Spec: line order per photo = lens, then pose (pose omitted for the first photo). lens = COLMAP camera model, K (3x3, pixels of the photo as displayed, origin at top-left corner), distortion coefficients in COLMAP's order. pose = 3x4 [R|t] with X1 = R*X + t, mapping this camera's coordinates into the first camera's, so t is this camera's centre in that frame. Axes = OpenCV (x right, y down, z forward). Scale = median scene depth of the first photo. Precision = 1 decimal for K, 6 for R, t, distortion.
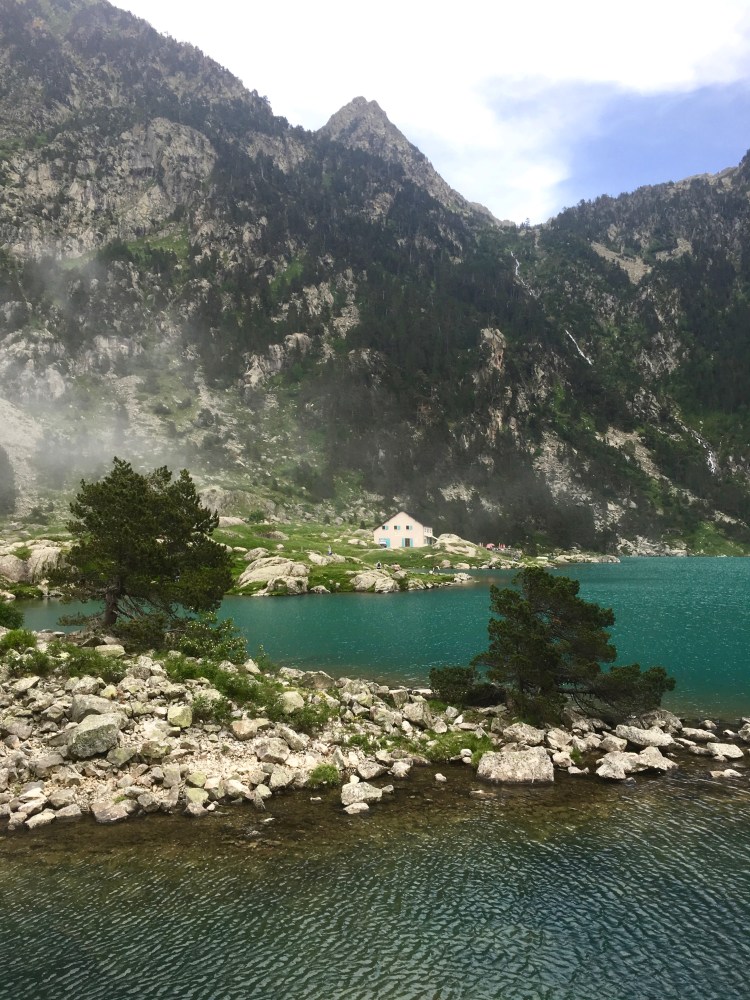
lens RADIAL K [[836.8, 0, 376.5], [0, 836.8, 499.0], [0, 0, 1]] dist [0.072700, -0.104067]
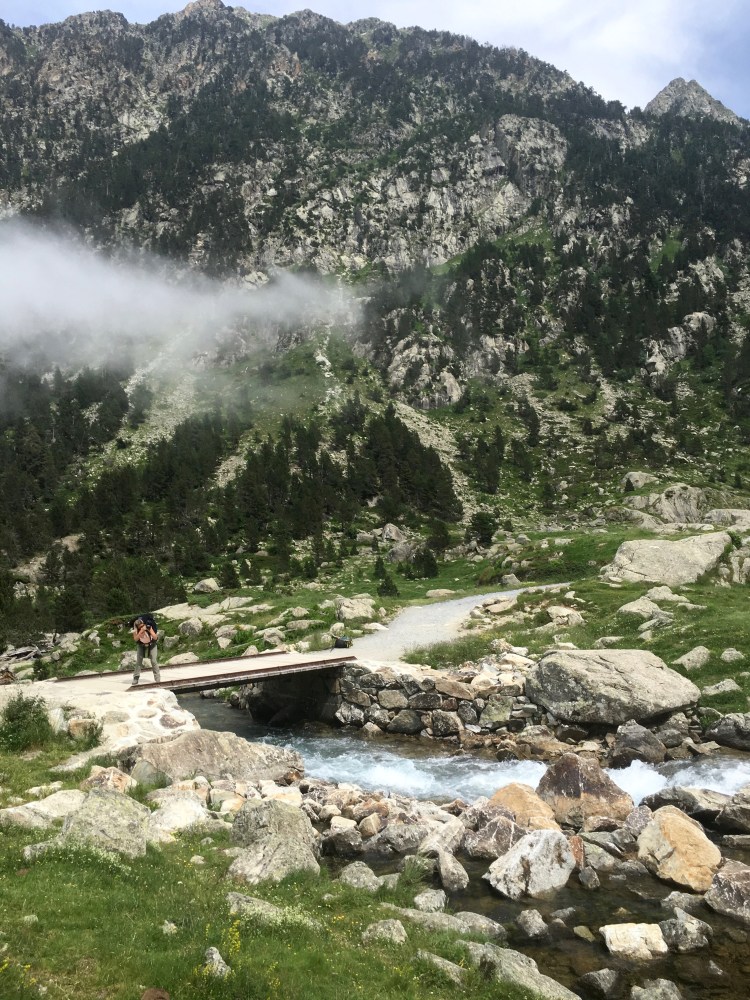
lens RADIAL K [[836.8, 0, 376.5], [0, 836.8, 499.0], [0, 0, 1]] dist [0.072700, -0.104067]
pose [[0.940989, -0.033422, -0.336783, -0.102474], [0.025882, 0.999304, -0.026853, 0.007538], [0.337447, 0.016552, 0.941199, 0.066251]]
